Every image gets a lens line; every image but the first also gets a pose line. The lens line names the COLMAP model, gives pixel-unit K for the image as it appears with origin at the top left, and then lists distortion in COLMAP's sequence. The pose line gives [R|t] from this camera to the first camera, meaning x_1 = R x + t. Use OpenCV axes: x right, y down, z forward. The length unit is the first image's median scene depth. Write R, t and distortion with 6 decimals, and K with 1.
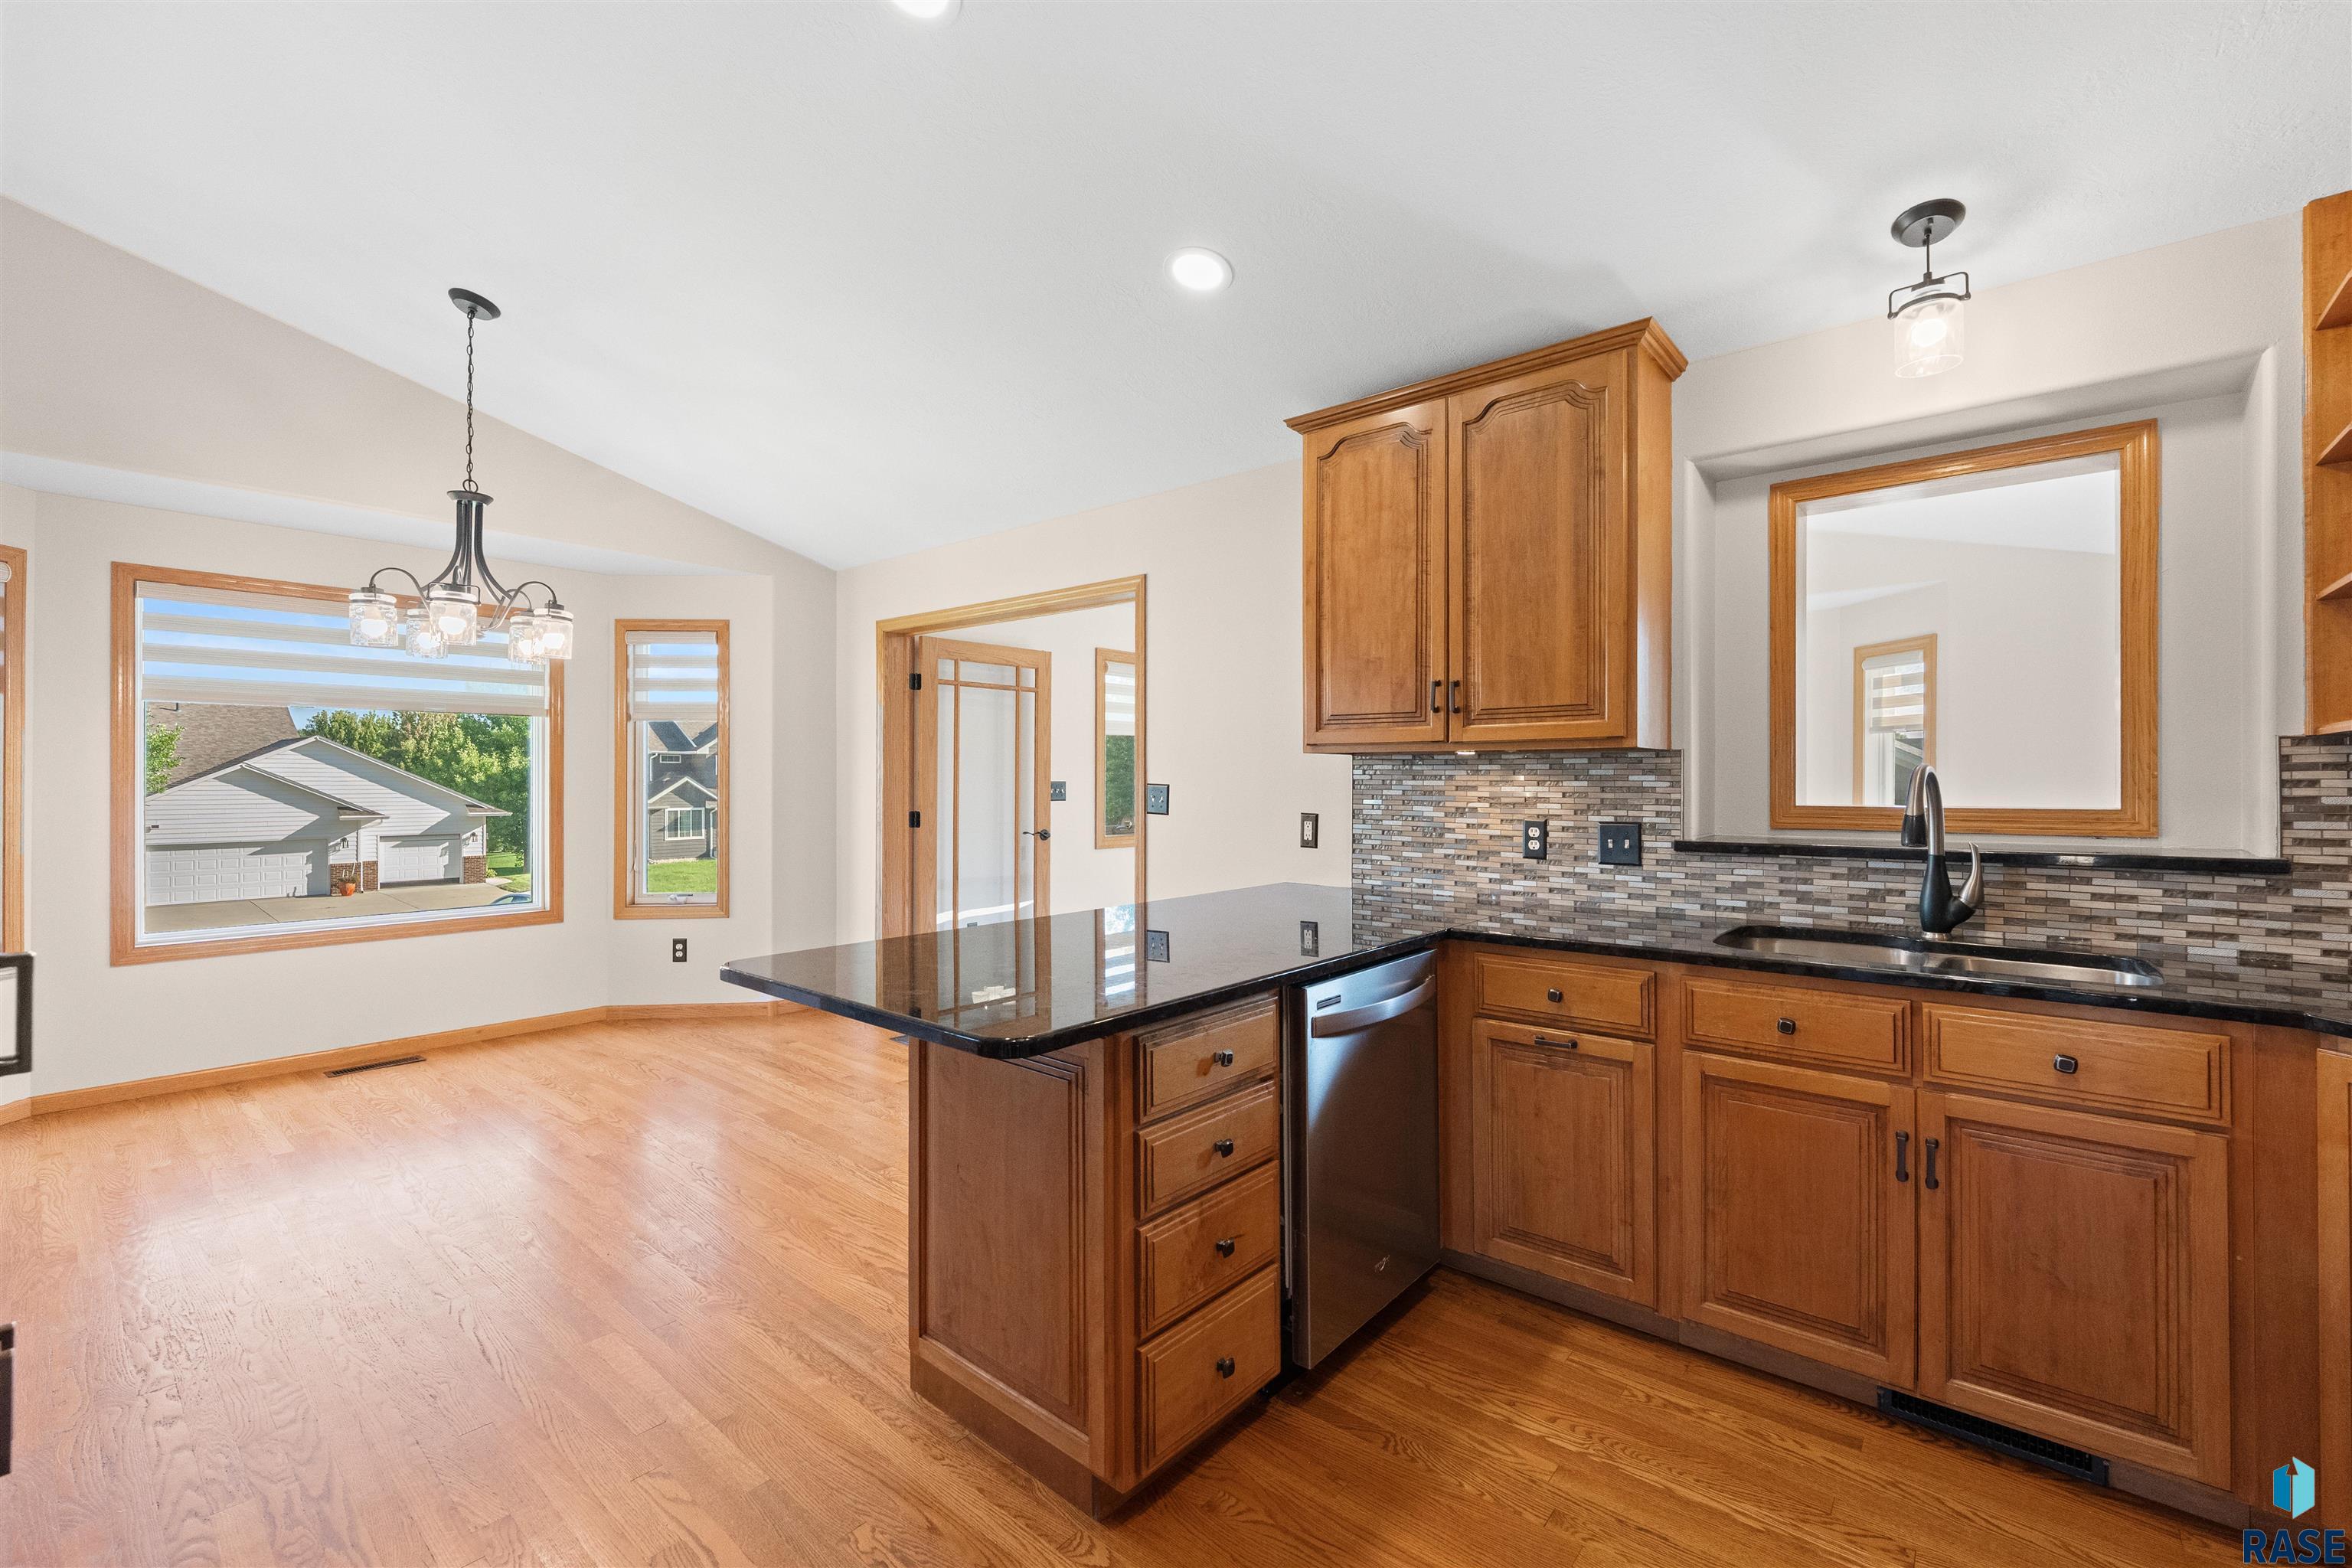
lens RADIAL K [[995.1, 0, 1178.0], [0, 995.1, 774.7], [0, 0, 1]] dist [-0.000079, -0.000051]
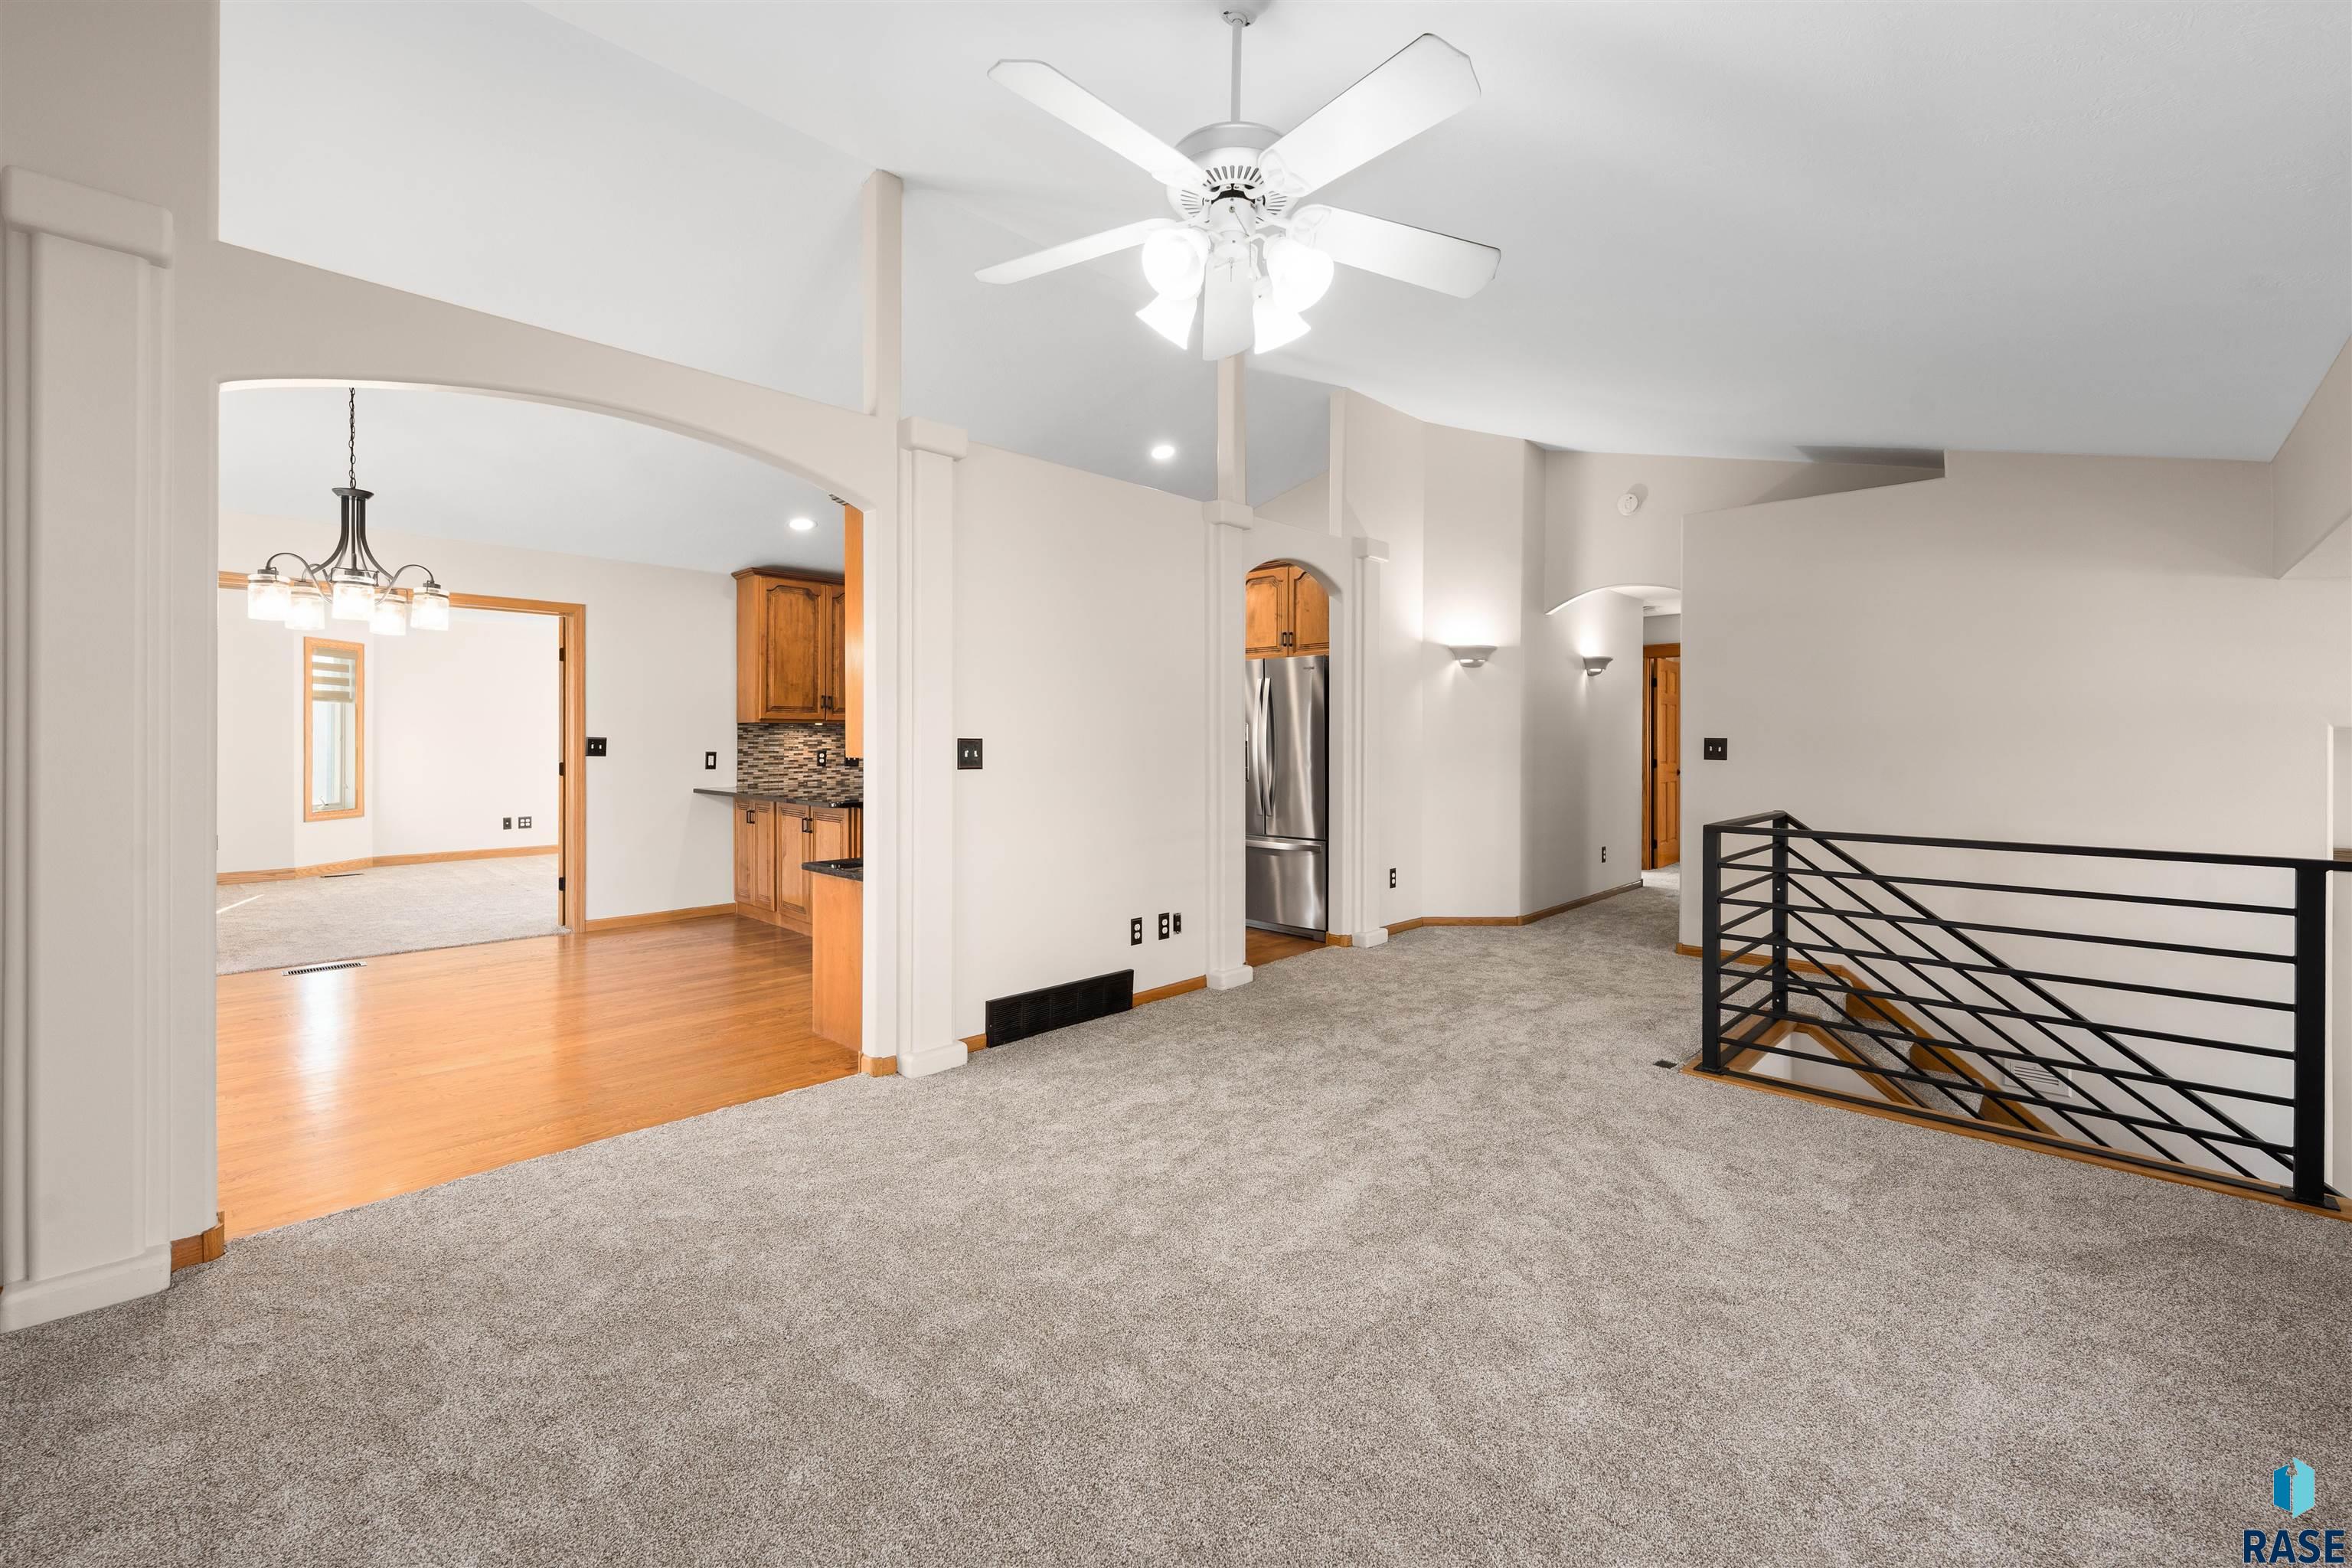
lens RADIAL K [[965.6, 0, 1168.3], [0, 965.6, 754.1], [0, 0, 1]] dist [-0.002644, -0.000486]
pose [[0.061190, -0.019260, 0.997940, -1.961920], [-0.004207, 0.999800, 0.019554, 0.002278], [-0.998117, -0.005395, 0.061097, -0.026254]]
